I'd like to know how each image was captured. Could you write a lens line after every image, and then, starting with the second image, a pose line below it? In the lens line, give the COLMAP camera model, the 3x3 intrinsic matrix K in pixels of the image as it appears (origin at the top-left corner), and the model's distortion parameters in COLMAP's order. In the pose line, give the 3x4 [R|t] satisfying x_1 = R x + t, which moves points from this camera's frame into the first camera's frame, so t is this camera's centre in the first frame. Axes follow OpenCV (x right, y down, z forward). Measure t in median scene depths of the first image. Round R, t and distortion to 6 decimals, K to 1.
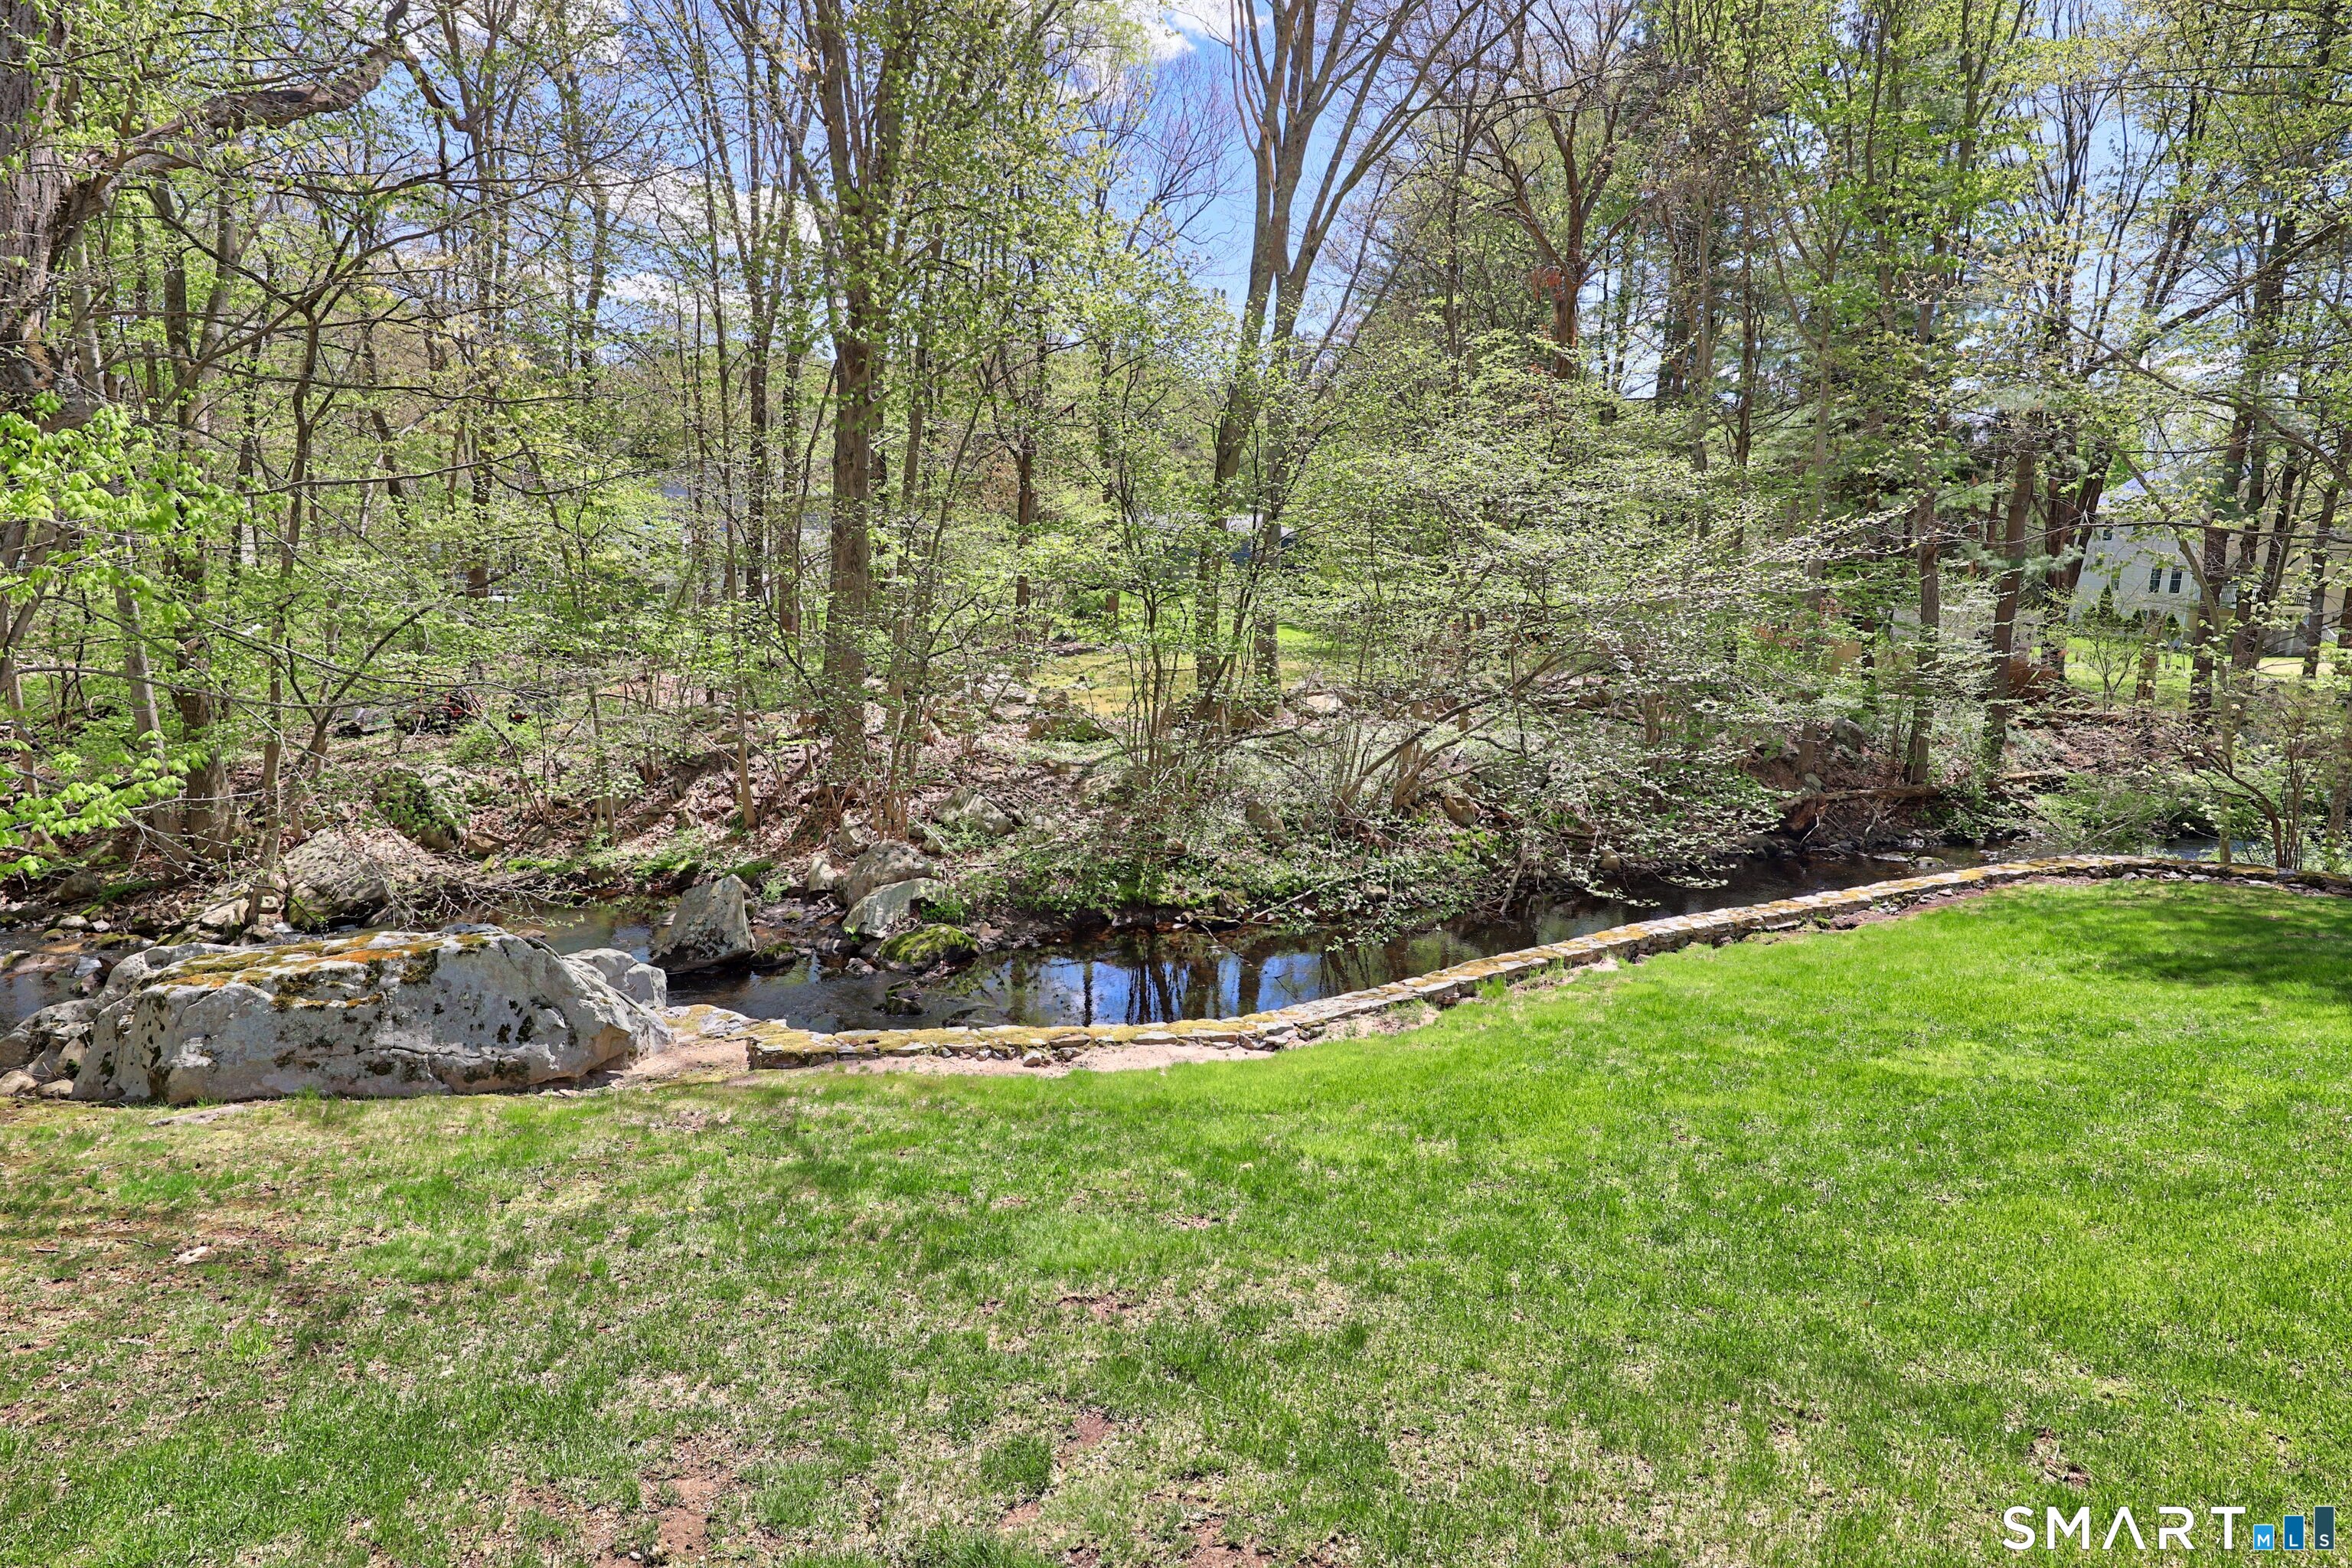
lens RADIAL K [[1280.2, 0, 1166.1], [0, 1280.2, 783.5], [0, 0, 1]] dist [-0.002980, -0.000283]
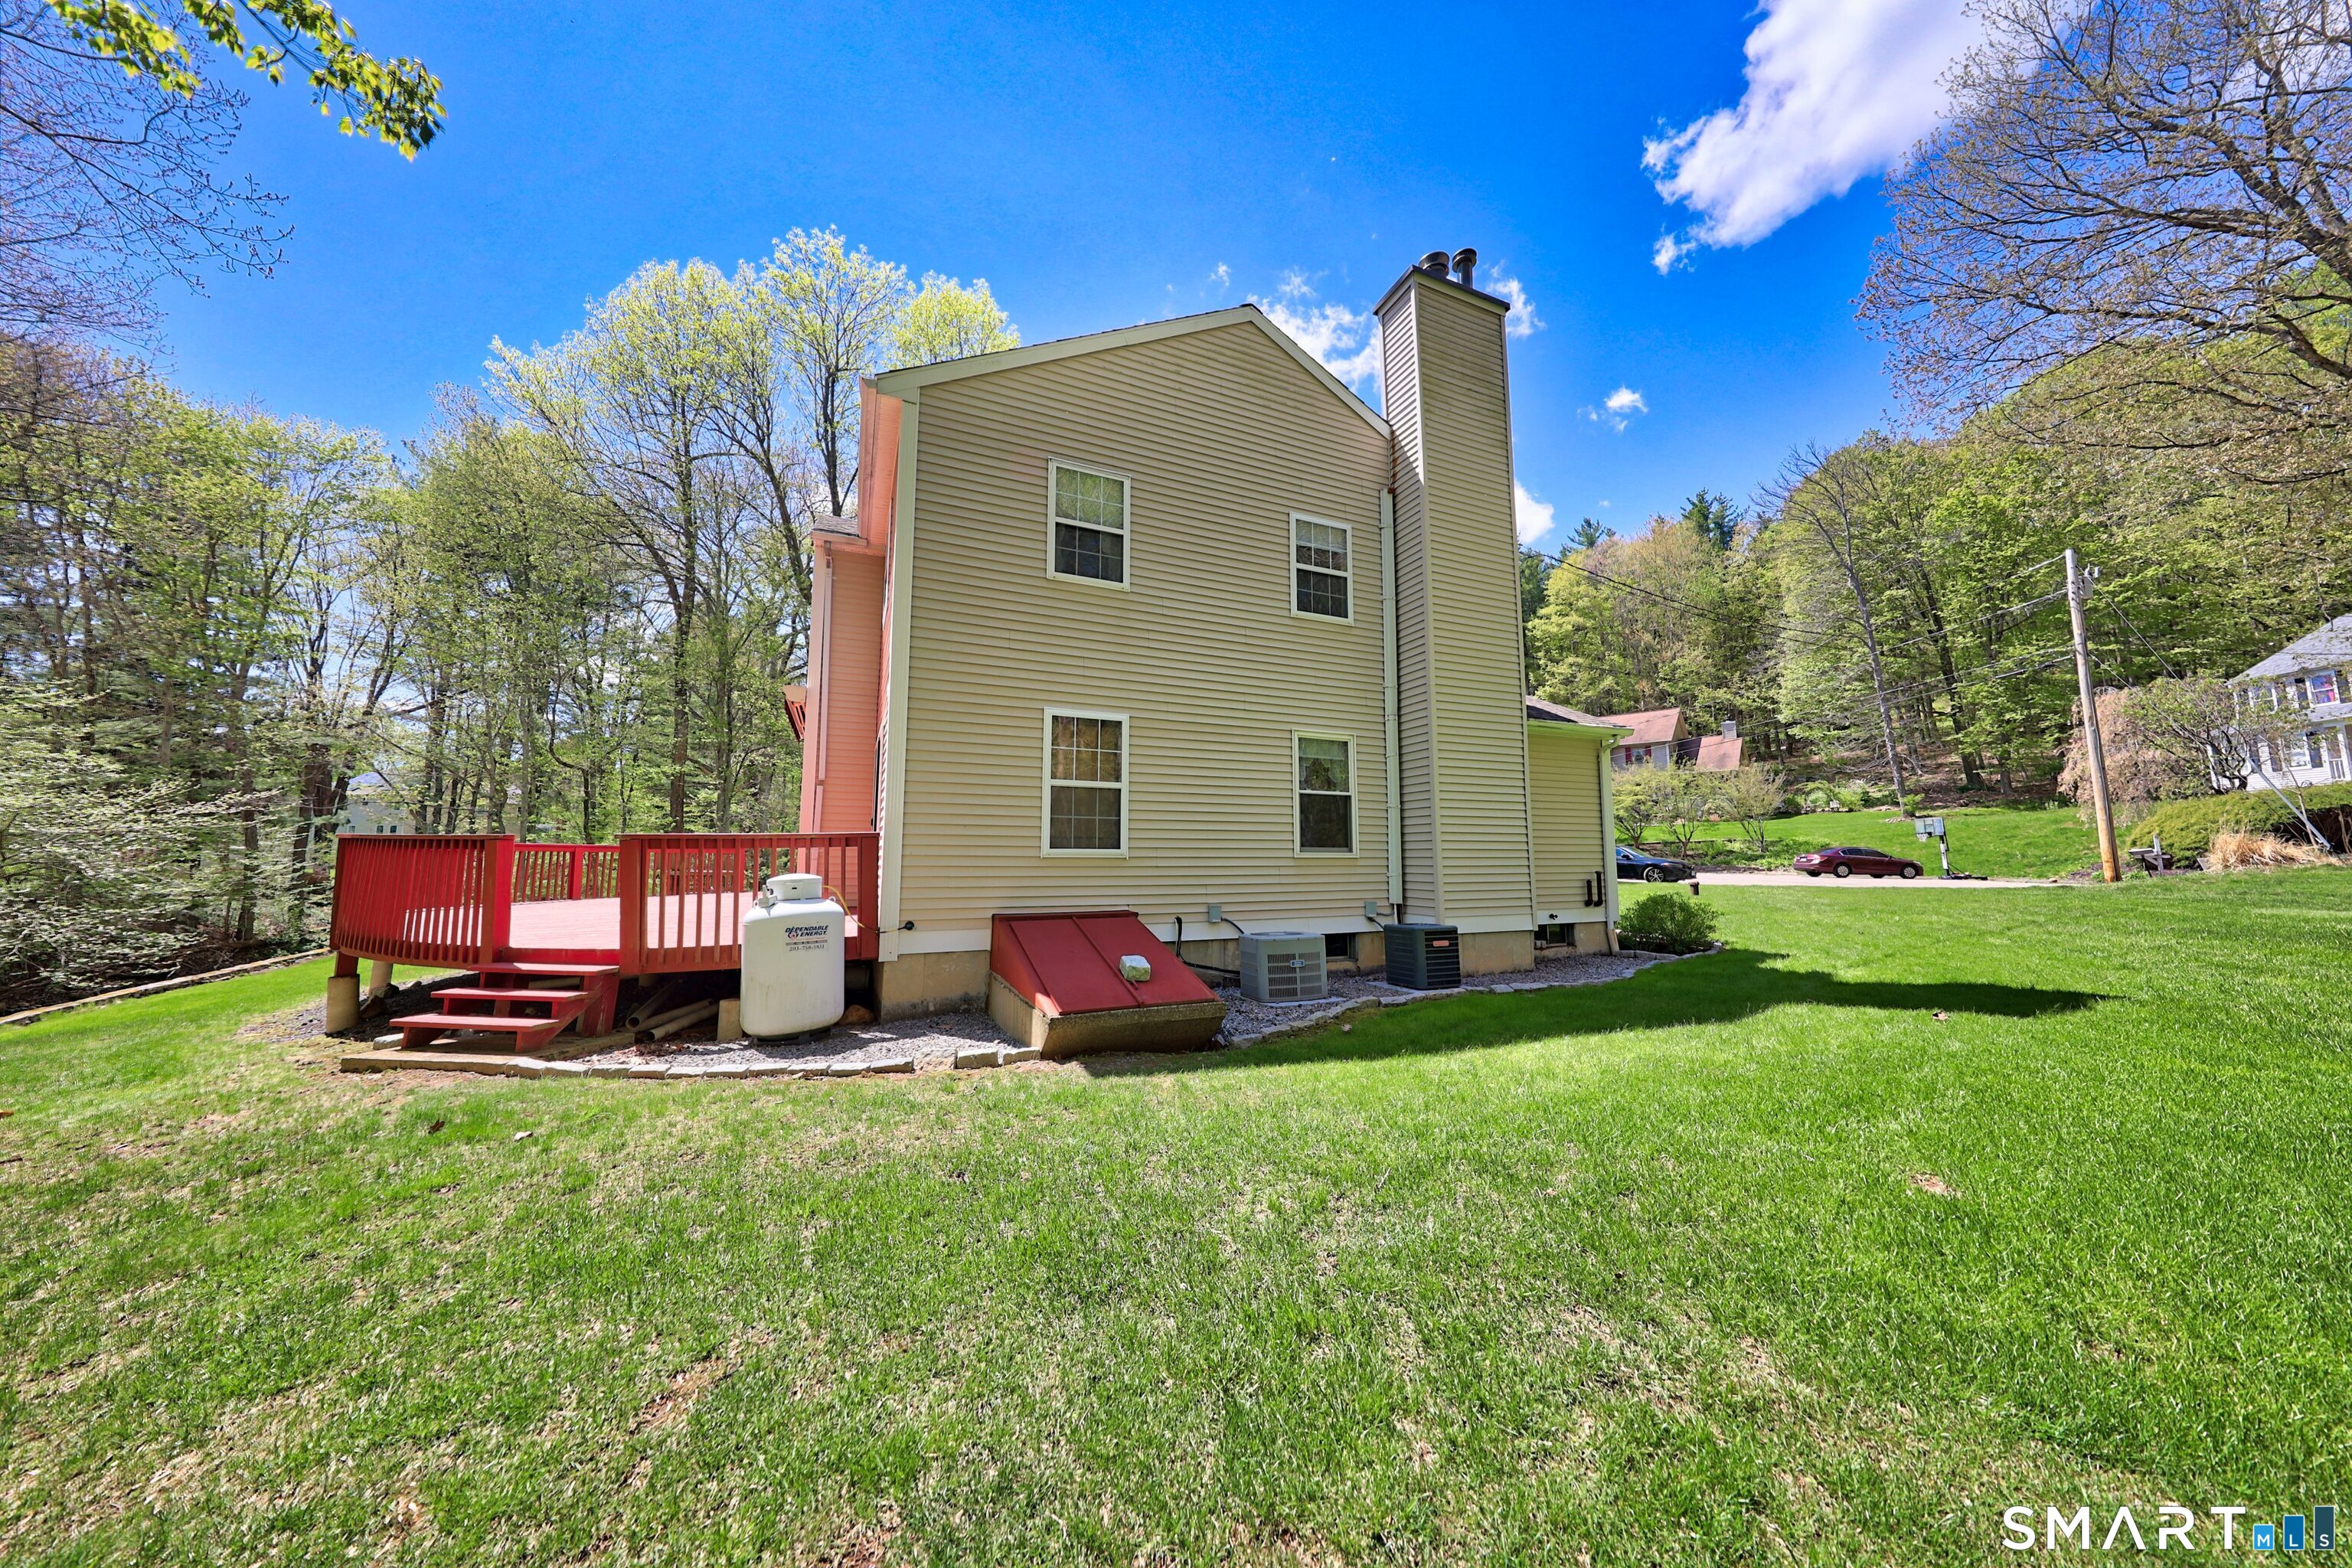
lens RADIAL K [[739.1, 0, 1177.2], [0, 739.1, 785.3], [0, 0, 1]] dist [-0.000500, -0.000026]
pose [[0.088134, 0.065123, 0.993978, -0.365269], [0.163096, 0.983451, -0.078895, 0.088211], [-0.982666, 0.169068, 0.076054, -0.423539]]
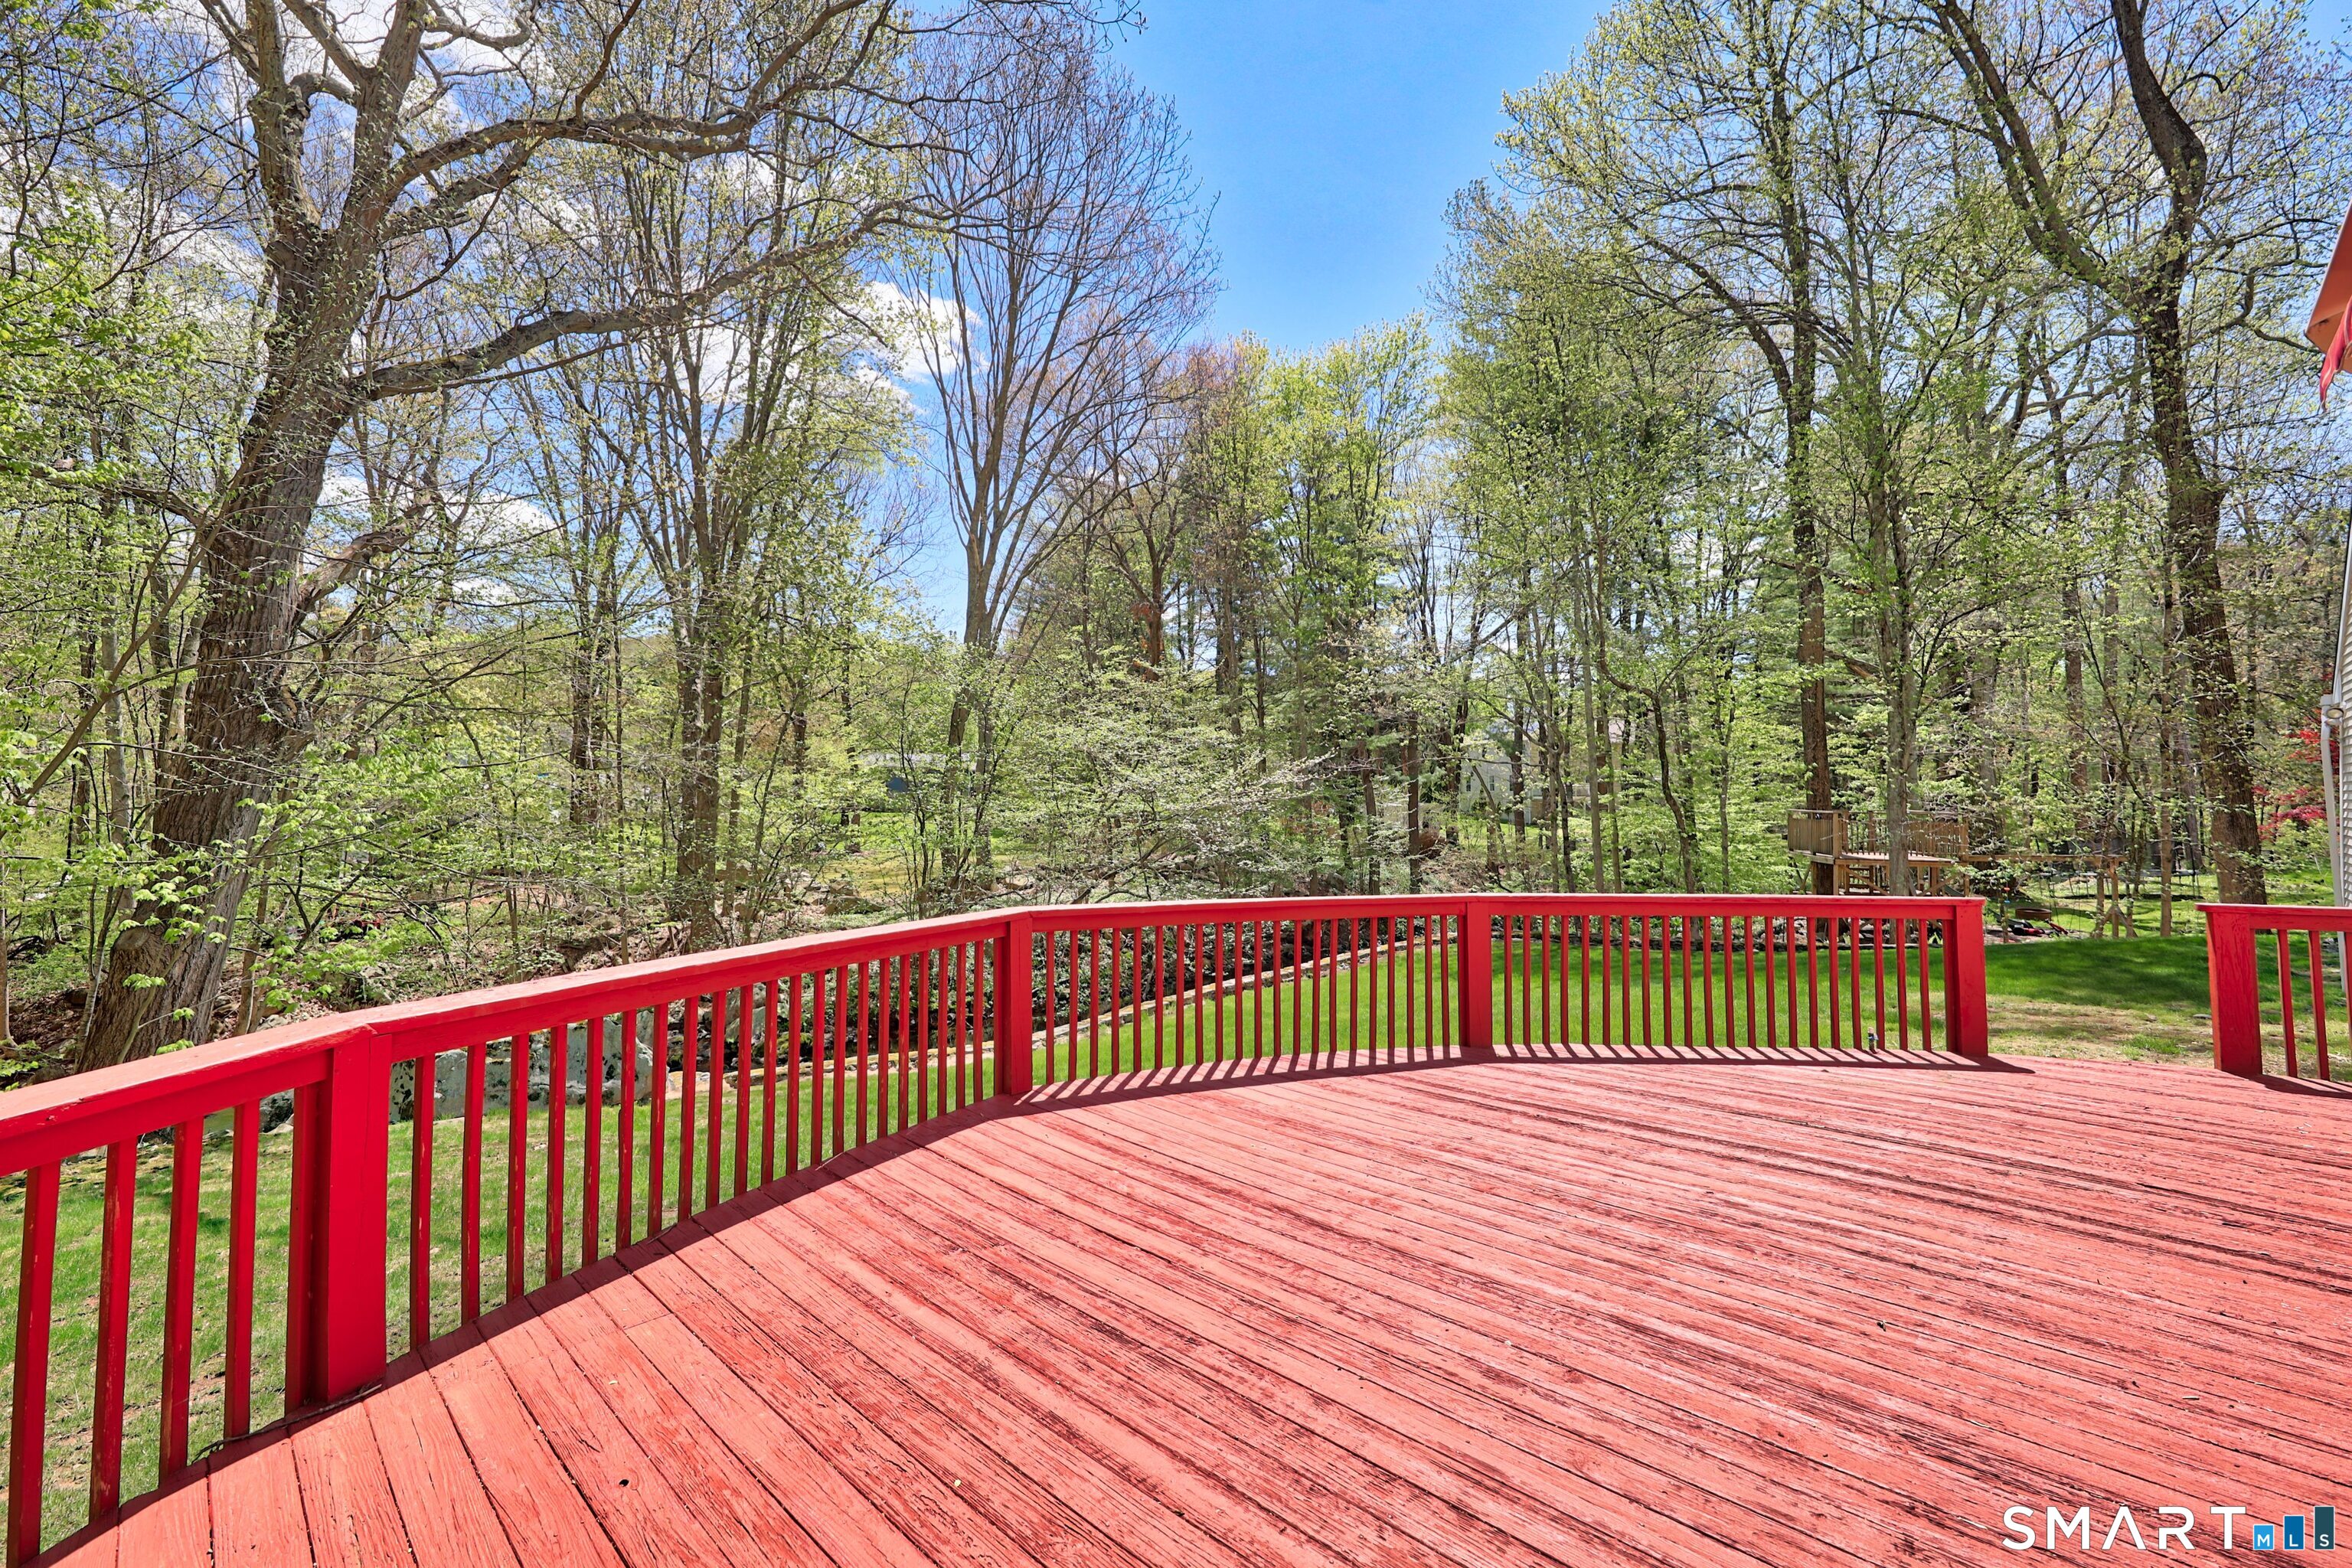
lens RADIAL K [[997.9, 0, 1168.0], [0, 997.9, 775.5], [0, 0, 1]] dist [0.002963, 0.000162]
pose [[0.956141, -0.026901, 0.291668, -0.056026], [0.078833, 0.982665, -0.167796, 0.029207], [-0.282098, 0.183430, 0.941687, -0.202108]]
